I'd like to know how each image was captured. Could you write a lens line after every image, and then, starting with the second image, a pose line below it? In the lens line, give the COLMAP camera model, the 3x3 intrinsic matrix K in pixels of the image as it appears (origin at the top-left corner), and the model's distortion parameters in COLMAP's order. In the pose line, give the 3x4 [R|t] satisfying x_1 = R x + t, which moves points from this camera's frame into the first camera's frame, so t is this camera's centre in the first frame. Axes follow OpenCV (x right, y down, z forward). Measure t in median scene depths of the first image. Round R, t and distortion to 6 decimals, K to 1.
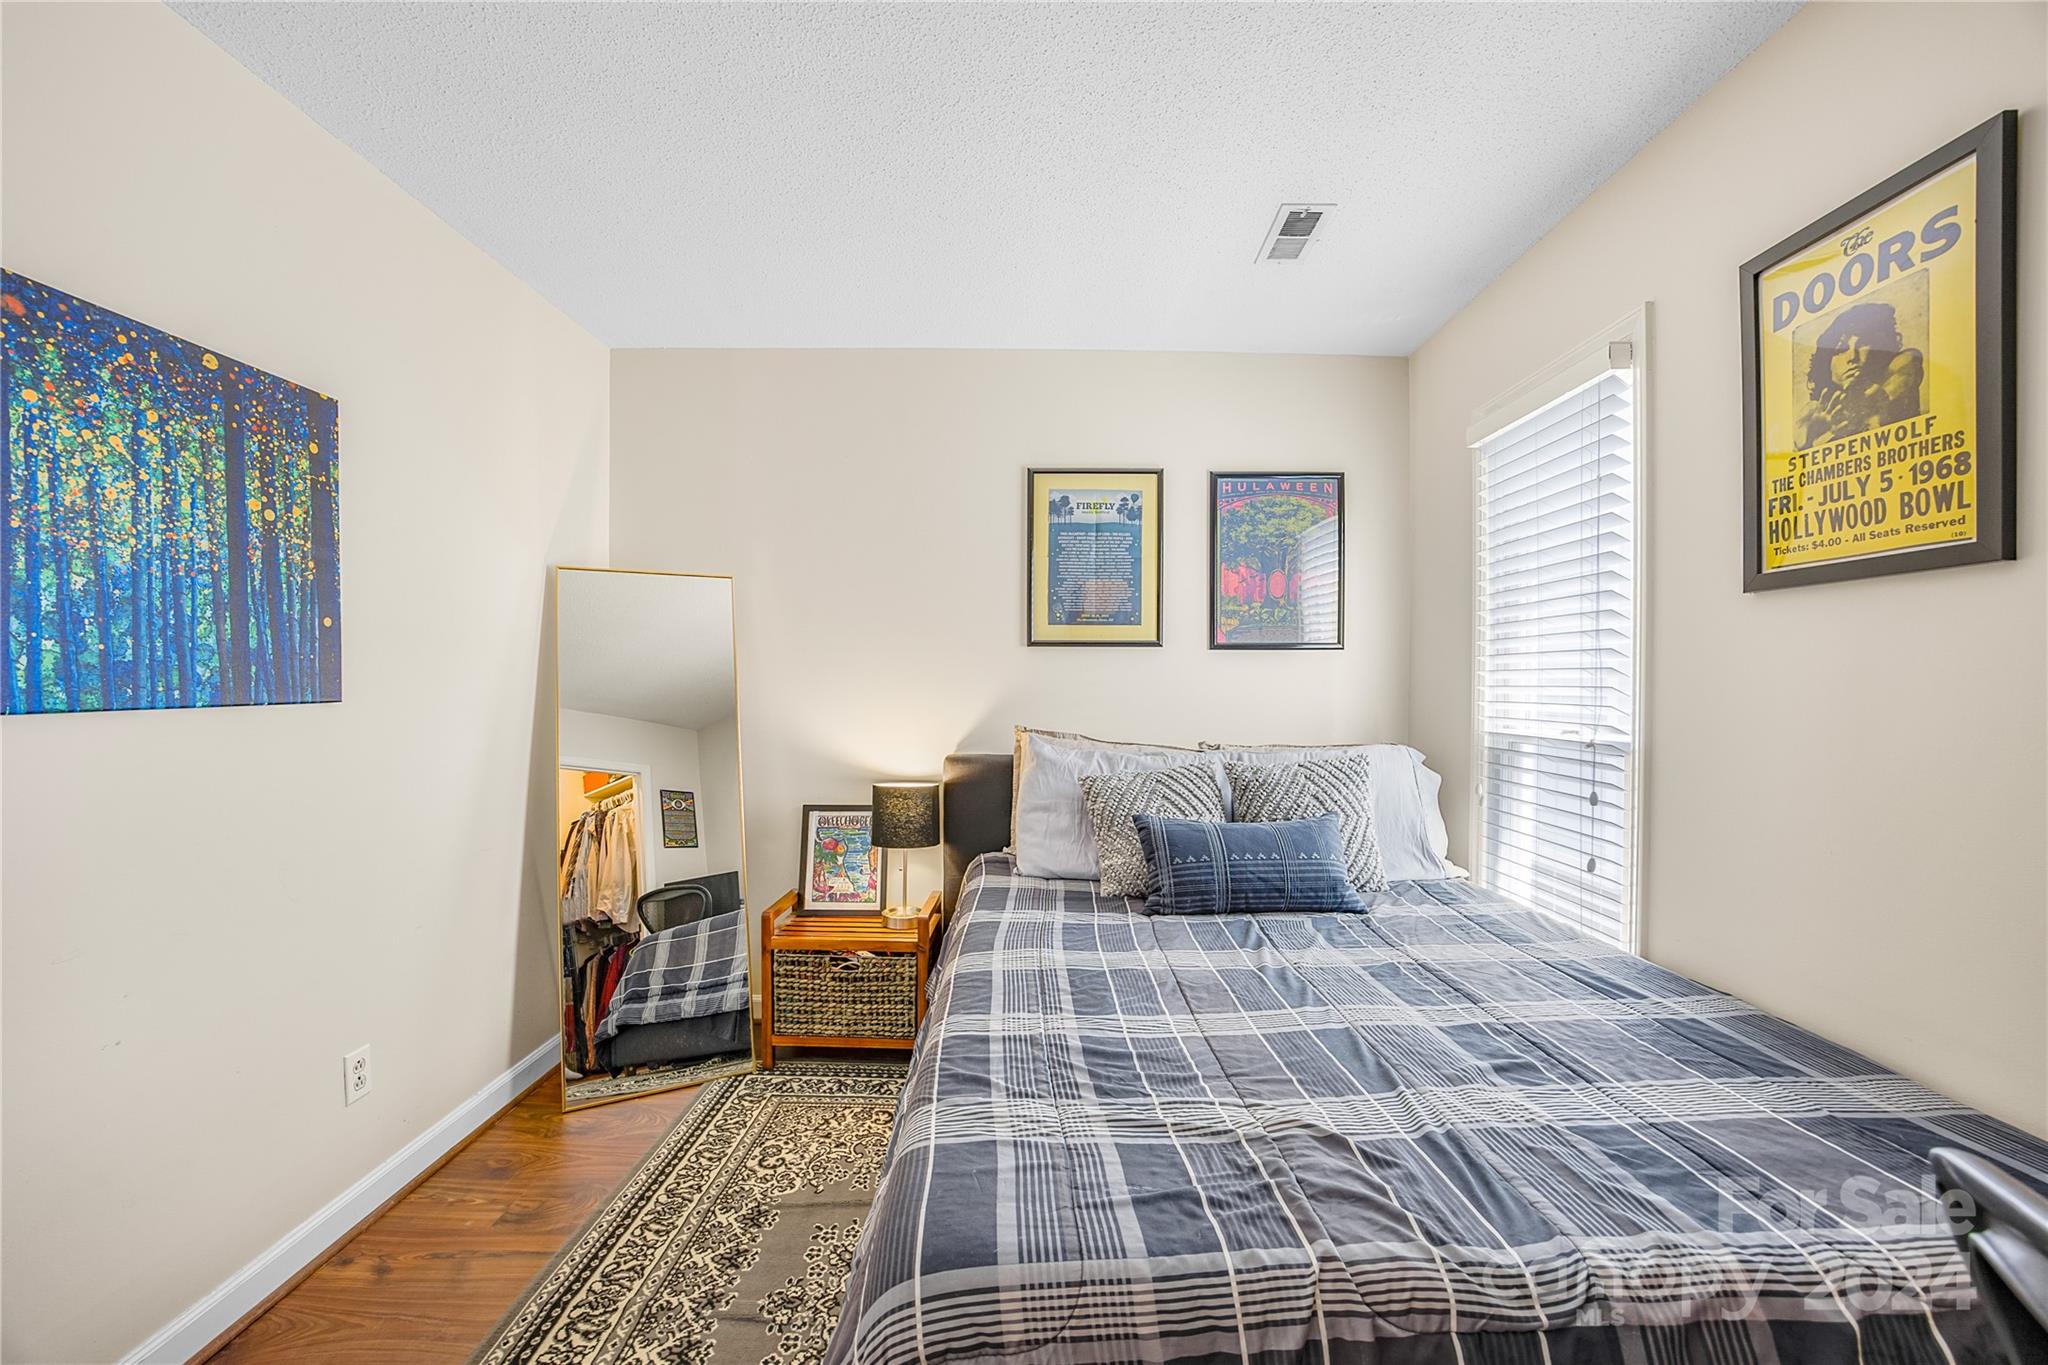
lens RADIAL K [[826.2, 0, 1013.8], [0, 826.2, 693.3], [0, 0, 1]] dist [-0.052601, 0.016181]
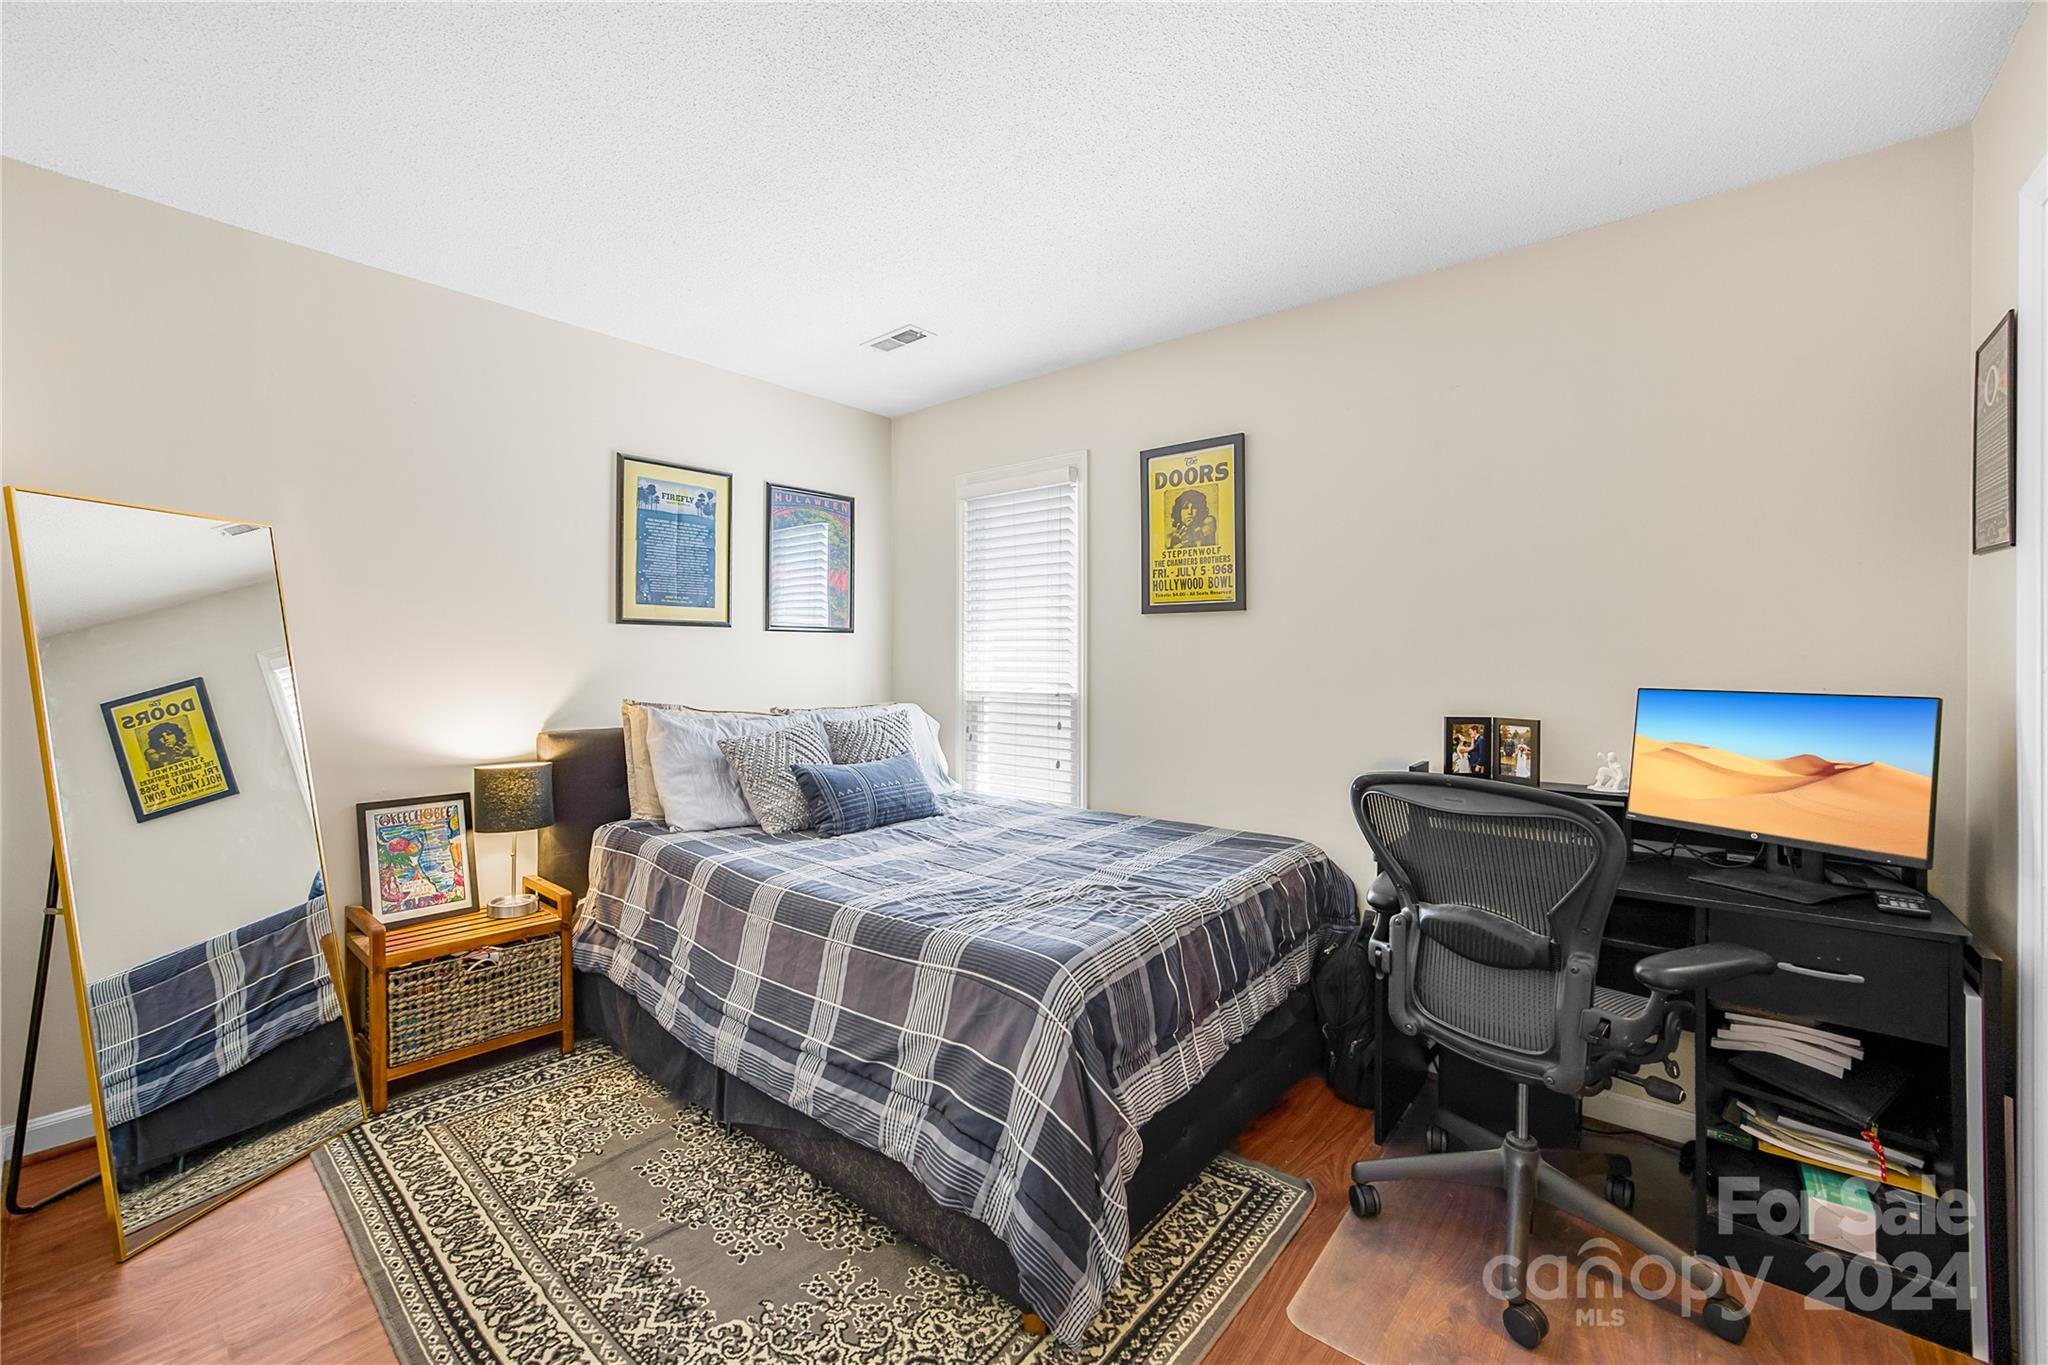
lens RADIAL K [[819.8, 0, 1026.7], [0, 819.8, 651.1], [0, 0, 1]] dist [-0.025131, 0.000074]
pose [[0.648185, 0.006466, 0.761455, -0.509304], [0.008894, 0.999831, -0.016061, -0.001422], [-0.761431, 0.017183, 0.648019, -0.067953]]
